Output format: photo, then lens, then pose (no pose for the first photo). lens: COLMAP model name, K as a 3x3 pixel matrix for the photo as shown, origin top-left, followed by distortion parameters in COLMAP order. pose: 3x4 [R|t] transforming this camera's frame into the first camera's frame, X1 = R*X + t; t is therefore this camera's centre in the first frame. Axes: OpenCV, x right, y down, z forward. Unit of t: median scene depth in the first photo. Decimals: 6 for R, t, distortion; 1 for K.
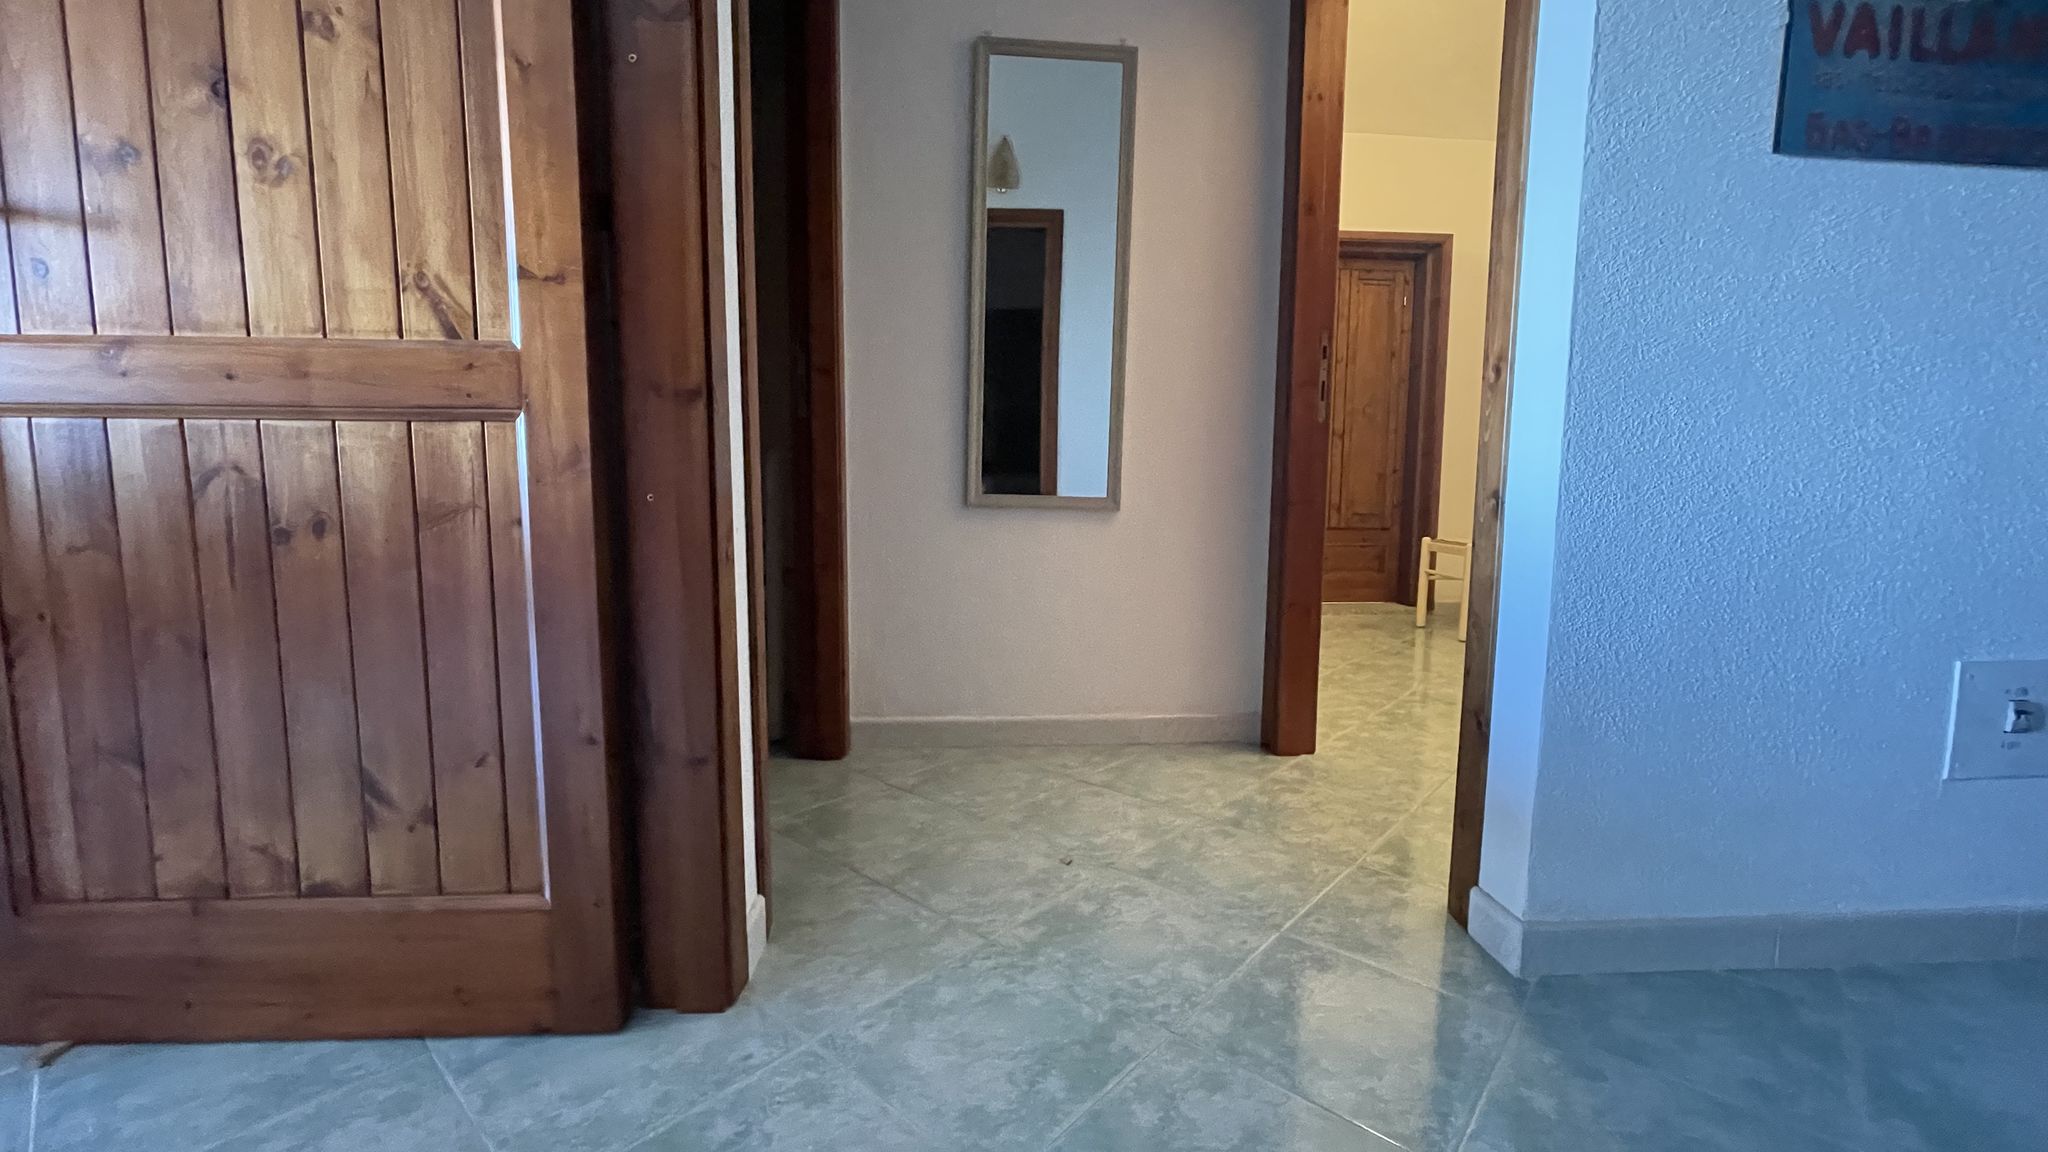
lens RADIAL K [[833.4, 0, 1019.8], [0, 833.4, 568.6], [0, 0, 1]] dist [-0.006998, 0.001732]
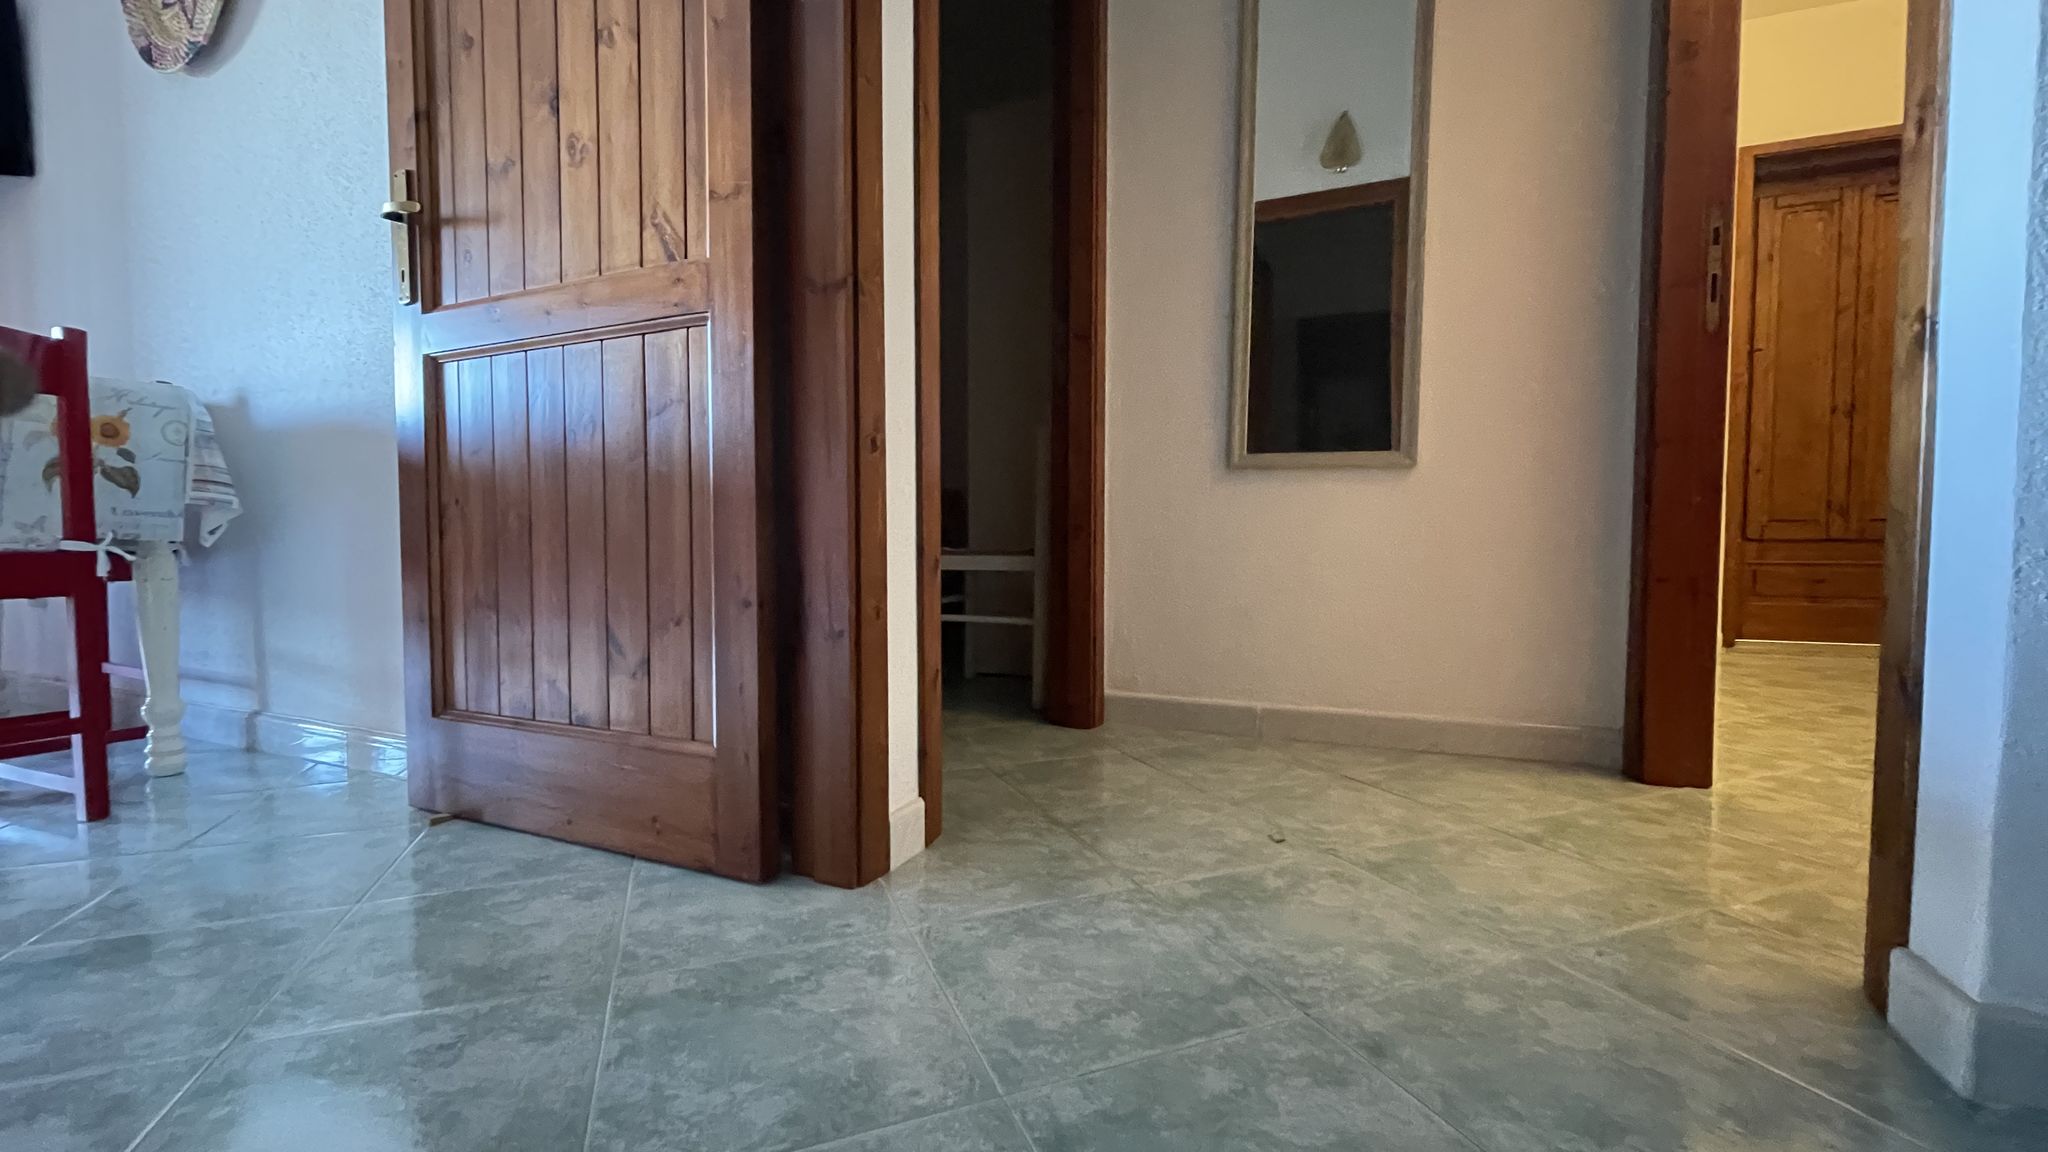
lens RADIAL K [[833.4, 0, 1022.6], [0, 833.4, 576.5], [0, 0, 1]] dist [-0.006998, 0.001732]
pose [[0.892259, 0.011355, -0.451381, 0.278990], [-0.039489, 0.997816, -0.052959, 0.192626], [0.449793, 0.065078, 0.890759, 0.157908]]
